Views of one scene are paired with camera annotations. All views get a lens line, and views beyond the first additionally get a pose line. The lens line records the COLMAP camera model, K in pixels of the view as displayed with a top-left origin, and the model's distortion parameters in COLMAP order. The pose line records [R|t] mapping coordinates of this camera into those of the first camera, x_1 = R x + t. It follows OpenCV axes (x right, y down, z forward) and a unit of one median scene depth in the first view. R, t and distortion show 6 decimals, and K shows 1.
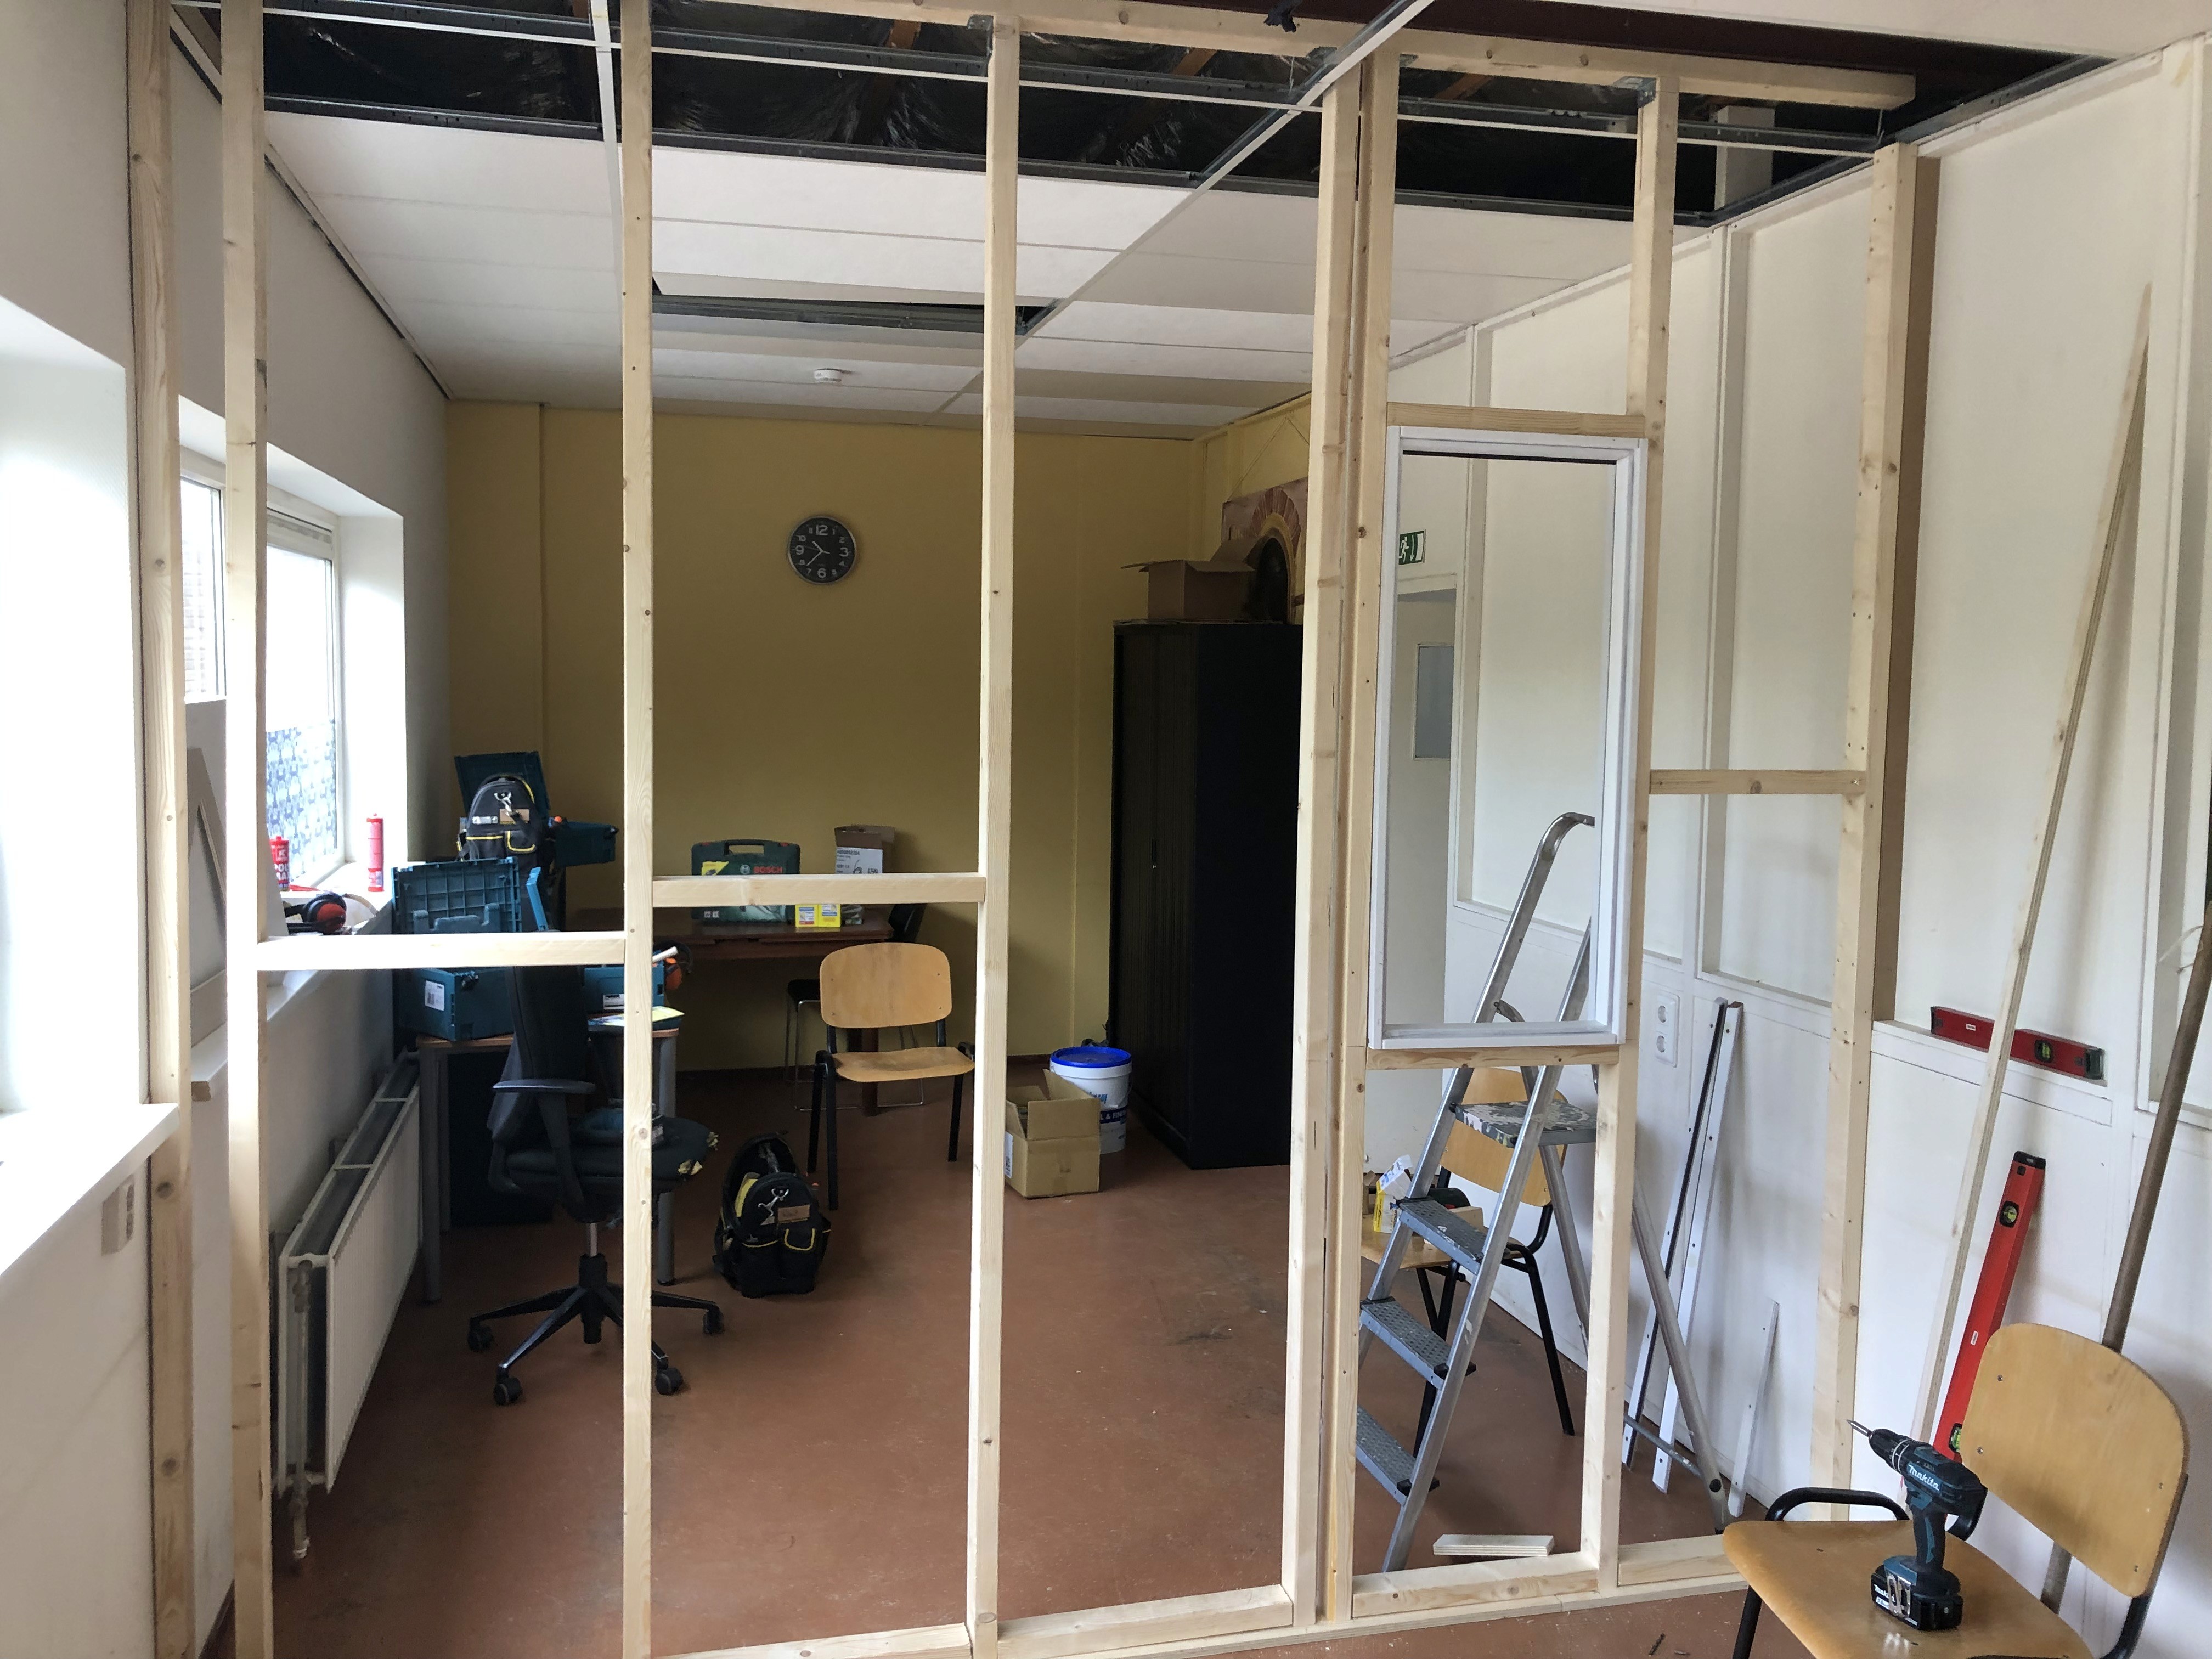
lens RADIAL K [[1826.4, 0, 1094.5], [0, 1826.4, 827.5], [0, 0, 1]] dist [0.055379, -0.003283]
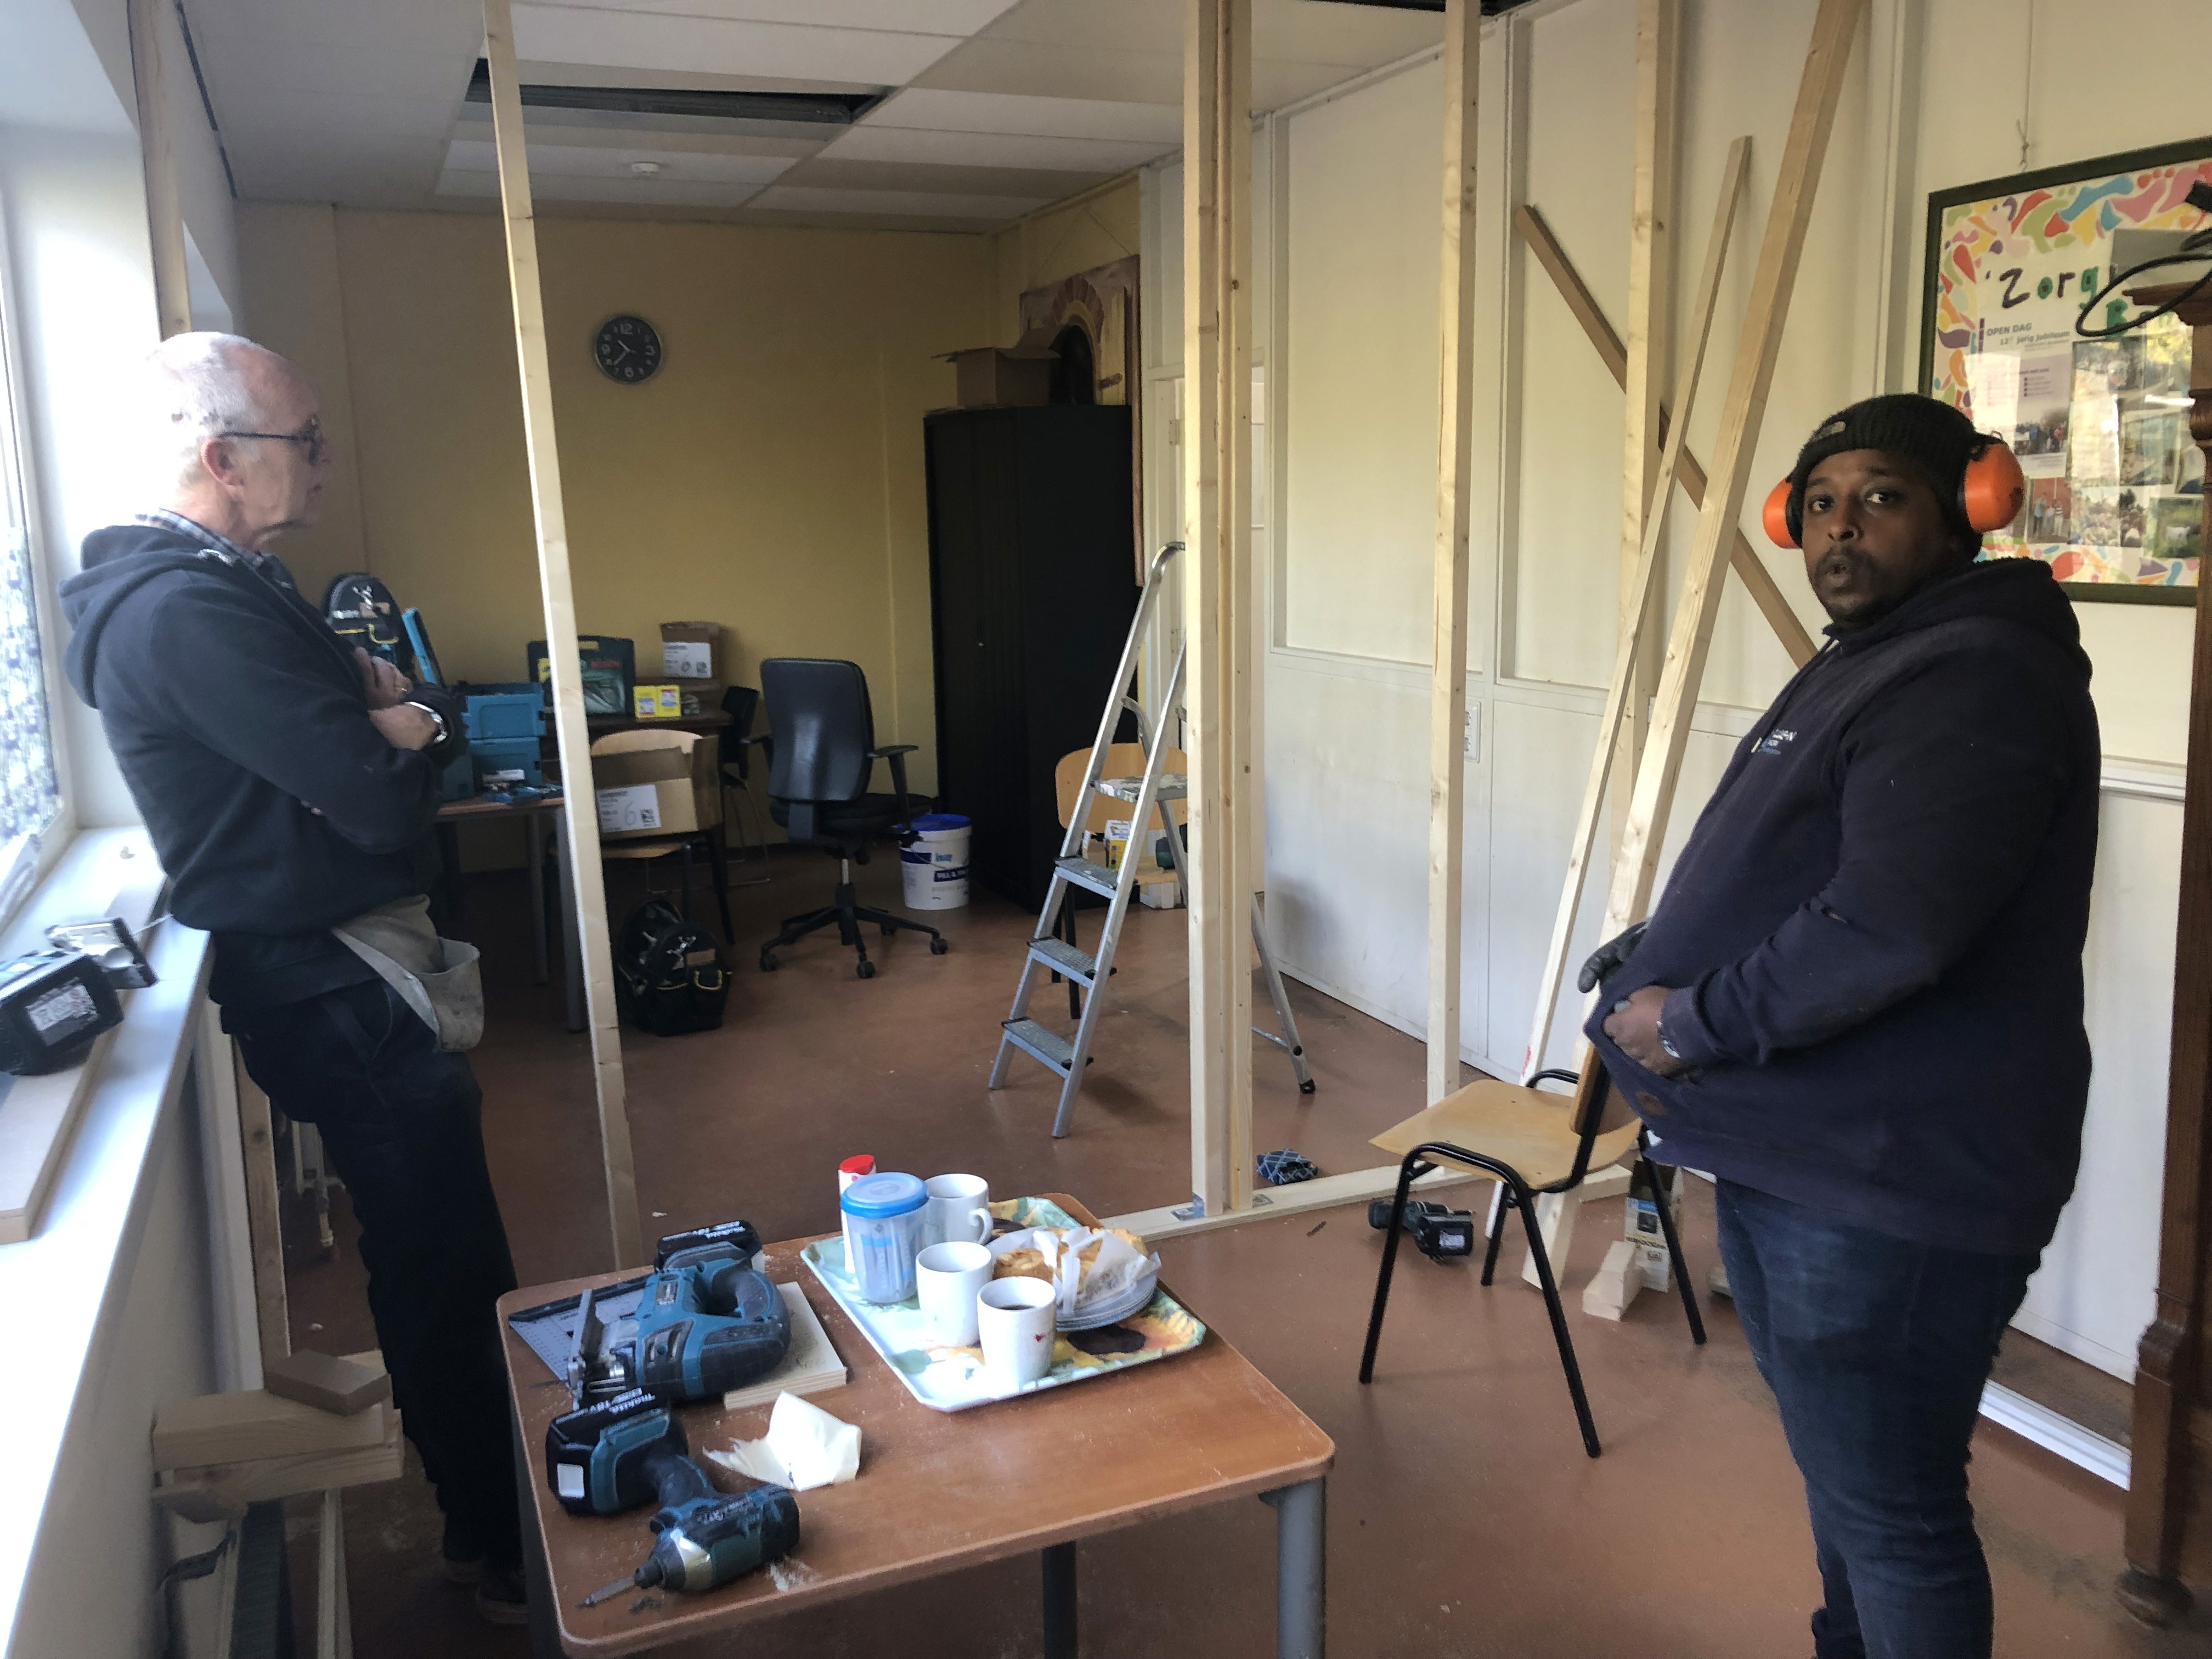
lens RADIAL K [[1826.4, 0, 1115.1], [0, 1826.4, 824.9], [0, 0, 1]] dist [0.055379, -0.003283]
pose [[0.986930, -0.062514, 0.148532, -0.068472], [0.048562, 0.994218, 0.095773, 0.035299], [-0.153661, -0.087308, 0.984259, -0.091634]]
